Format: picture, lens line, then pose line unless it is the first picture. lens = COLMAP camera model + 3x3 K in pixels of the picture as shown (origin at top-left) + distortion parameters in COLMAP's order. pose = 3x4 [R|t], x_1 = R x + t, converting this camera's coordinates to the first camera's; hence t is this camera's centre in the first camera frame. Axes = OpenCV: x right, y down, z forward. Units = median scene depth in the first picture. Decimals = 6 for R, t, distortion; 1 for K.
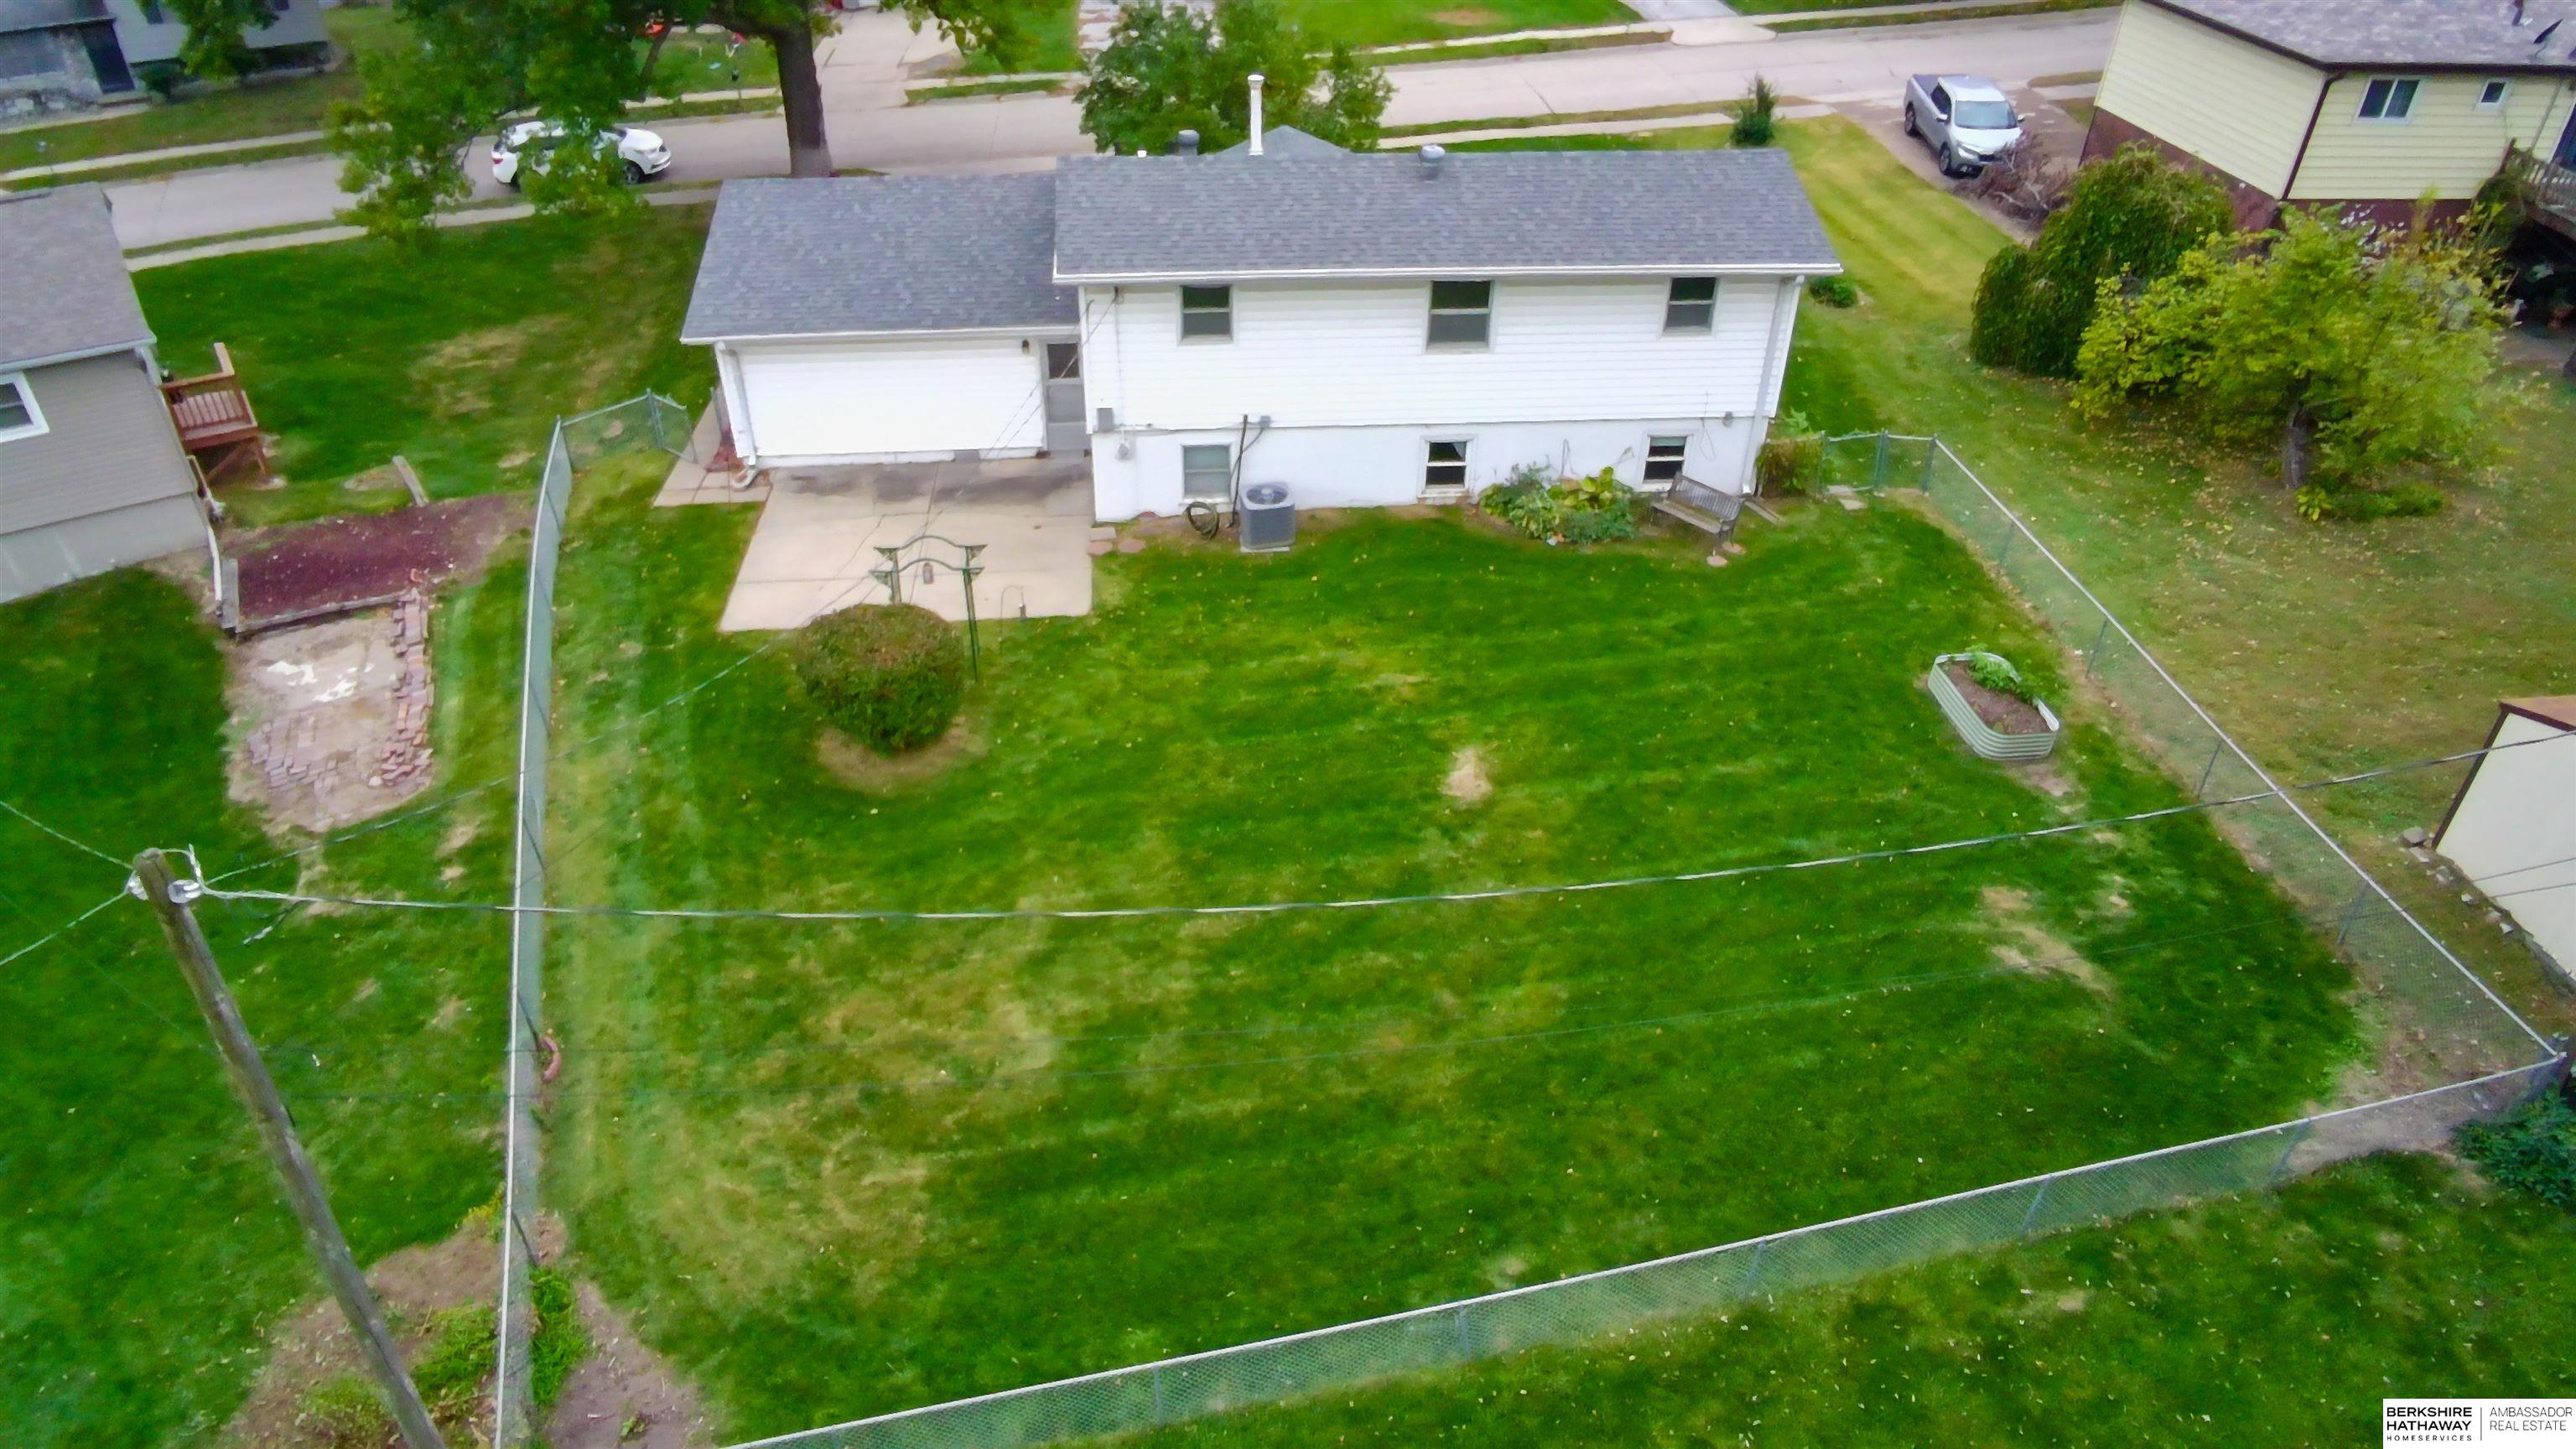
lens RADIAL K [[1602.6, 0, 1288.0], [0, 1602.6, 724.5], [0, 0, 1]] dist [-0.058206, 0.037370]
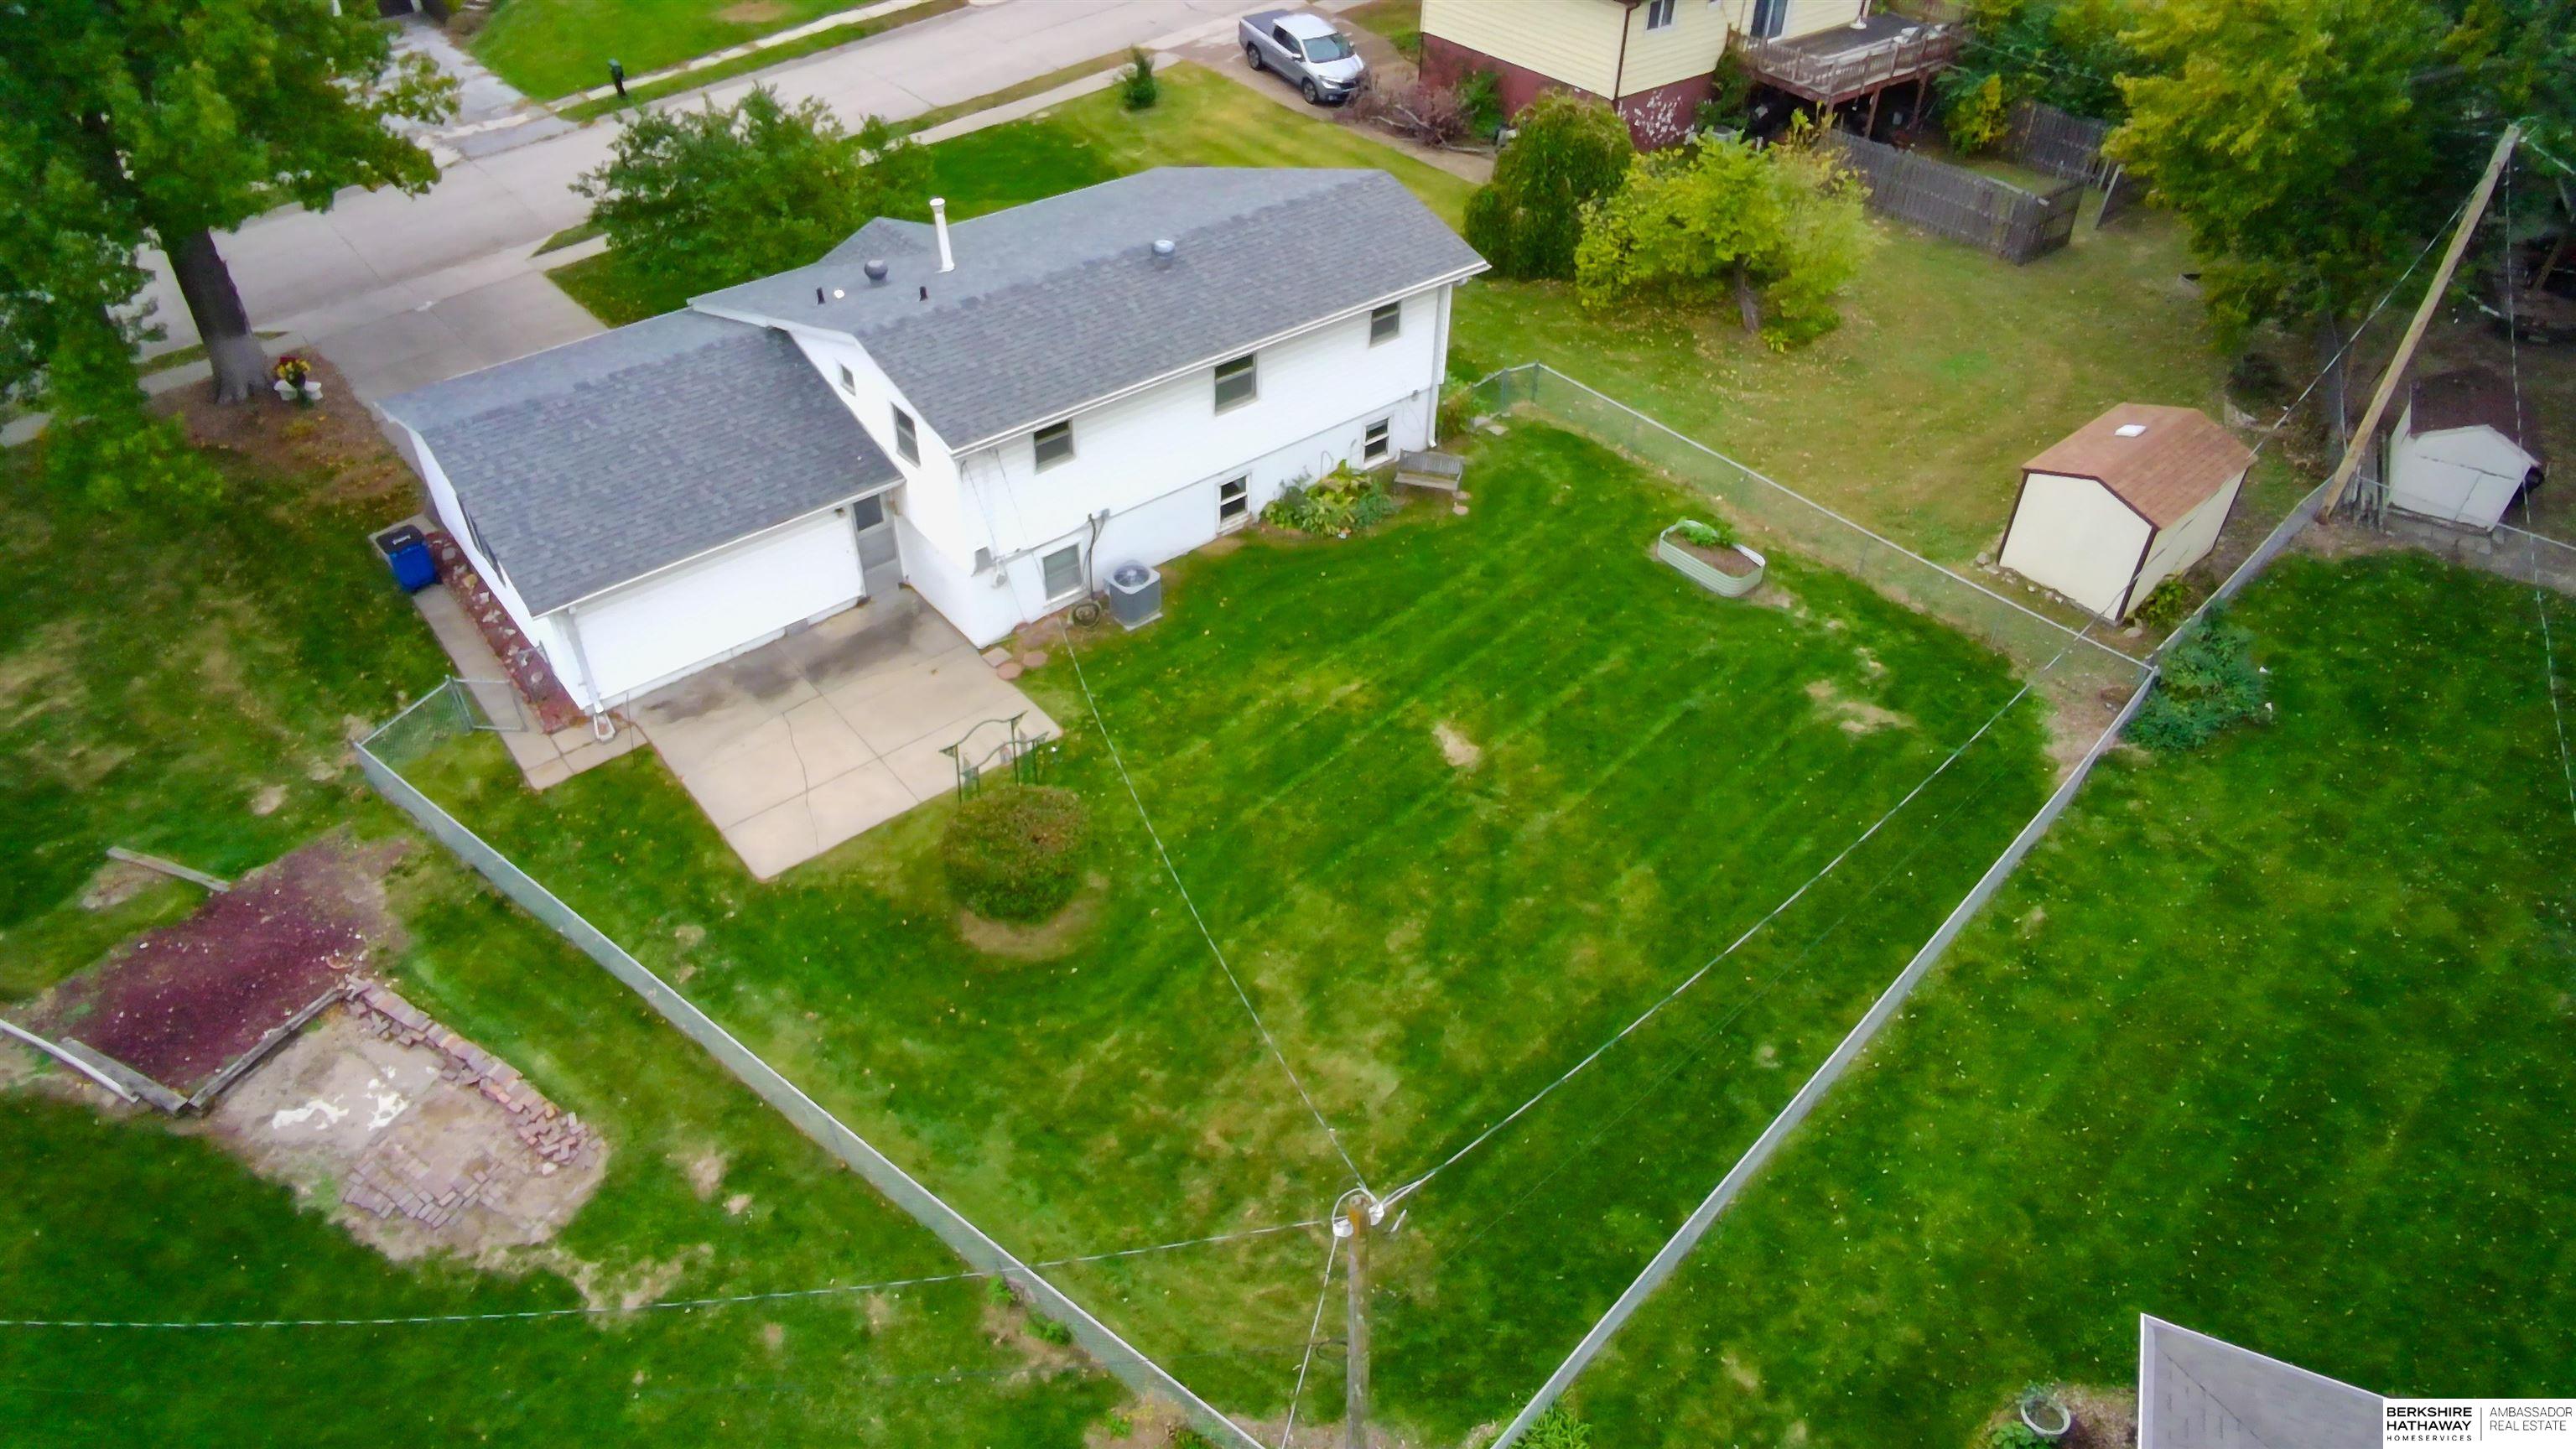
lens RADIAL K [[1602.6, 0, 1288.0], [0, 1602.6, 724.5], [0, 0, 1]] dist [-0.058206, 0.037370]
pose [[0.822318, -0.365482, 0.436137, -0.461142], [0.323032, 0.930819, 0.170960, -0.205720], [-0.468447, 0.000302, 0.883491, -0.057656]]
